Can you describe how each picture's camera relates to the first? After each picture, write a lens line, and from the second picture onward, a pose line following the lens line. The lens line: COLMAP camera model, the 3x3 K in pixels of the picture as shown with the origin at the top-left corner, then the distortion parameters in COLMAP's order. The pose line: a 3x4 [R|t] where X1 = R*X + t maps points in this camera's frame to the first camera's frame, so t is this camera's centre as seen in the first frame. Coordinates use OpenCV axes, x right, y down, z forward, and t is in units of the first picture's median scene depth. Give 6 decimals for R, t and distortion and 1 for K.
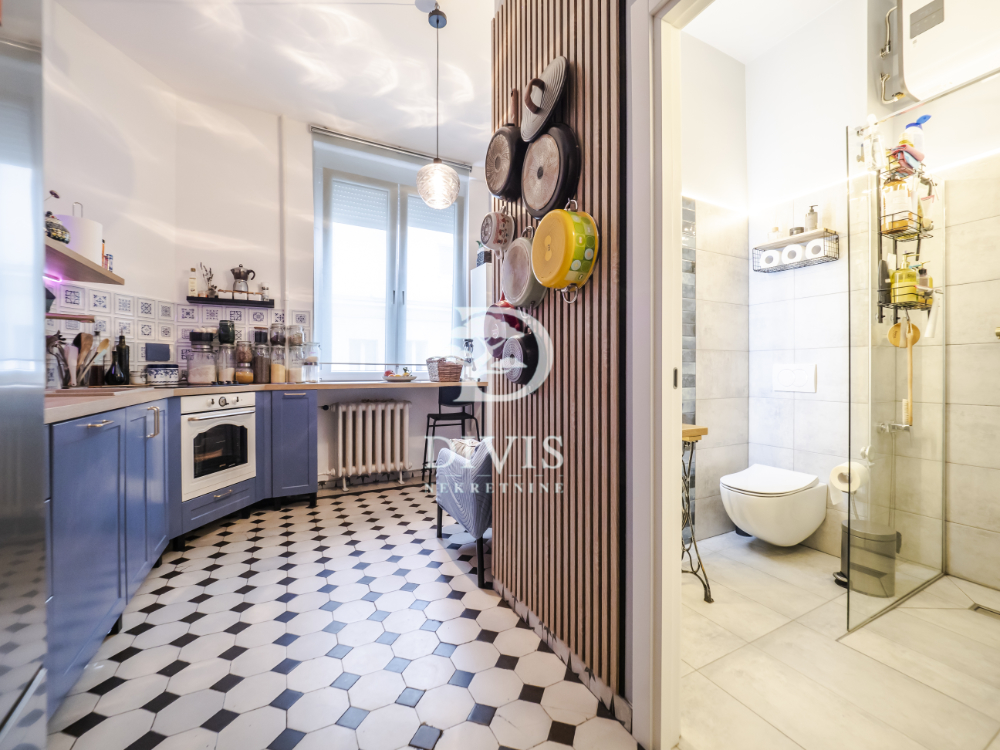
lens RADIAL K [[434.4, 0, 529.3], [0, 434.4, 372.9], [0, 0, 1]] dist [-0.001666, -0.010100]
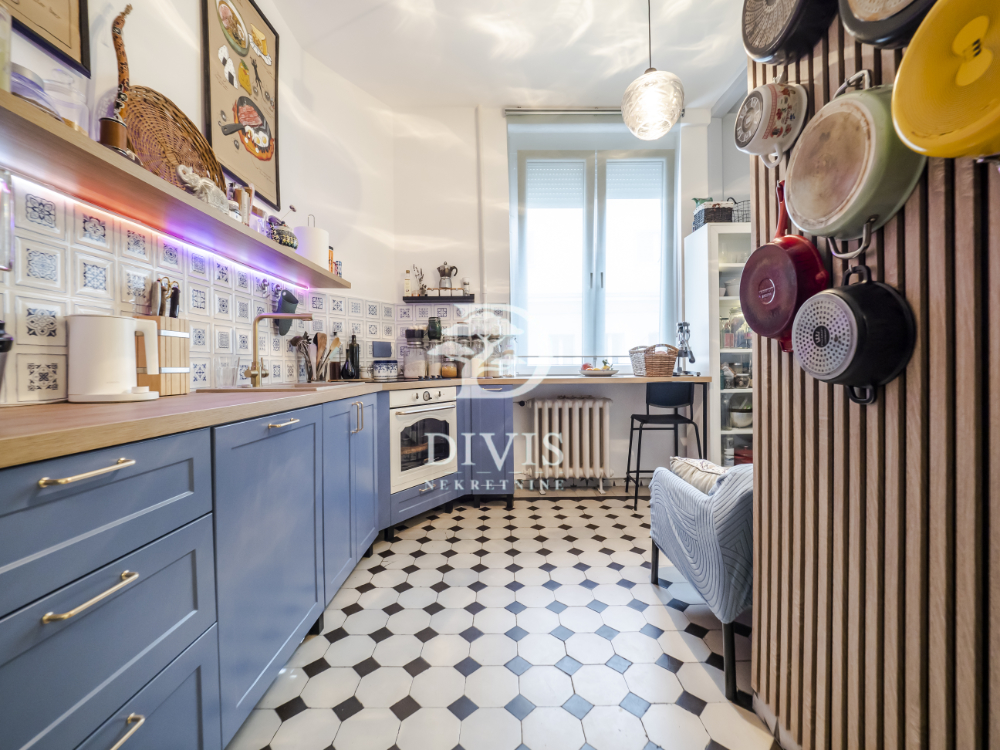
lens RADIAL K [[422.3, 0, 497.1], [0, 422.3, 368.0], [0, 0, 1]] dist [-0.002444, -0.000520]
pose [[0.868480, -0.007731, -0.495664, -0.068148], [0.009297, 0.999957, 0.000692, 0.001721], [0.495637, -0.005209, 0.868514, 0.199106]]
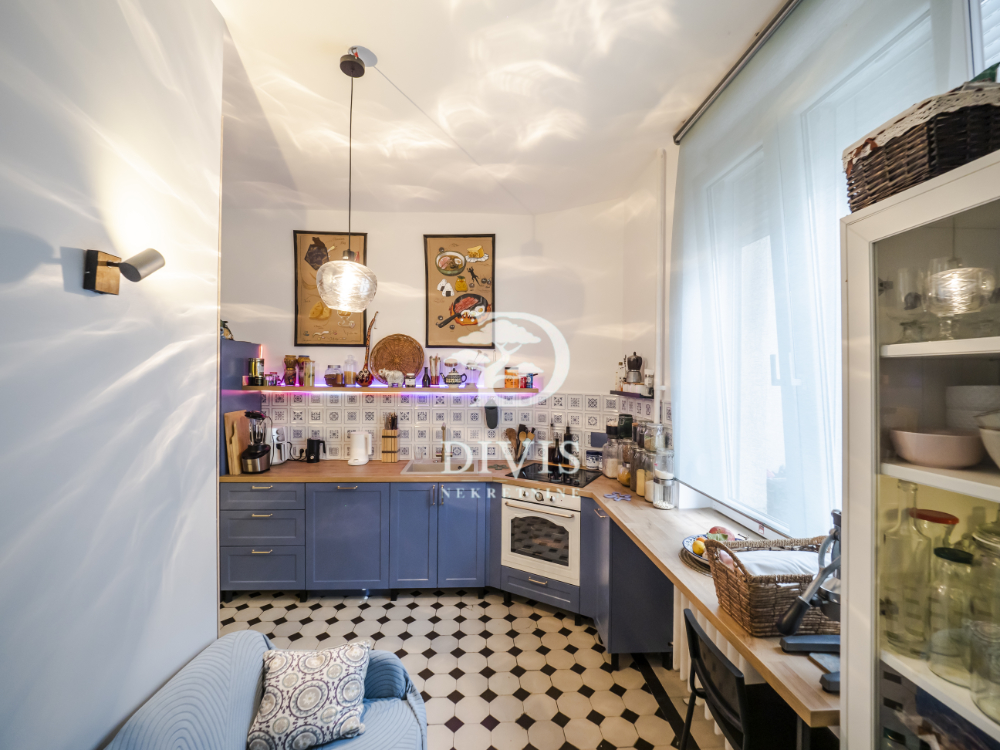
lens RADIAL K [[413.8, 0, 492.1], [0, 413.8, 376.7], [0, 0, 1]] dist [-0.009614, -0.000228]
pose [[-0.452259, -0.004413, -0.891876, 0.243646], [-0.013902, 0.999901, 0.002102, -0.206403], [0.891778, 0.013349, -0.452276, 1.181854]]
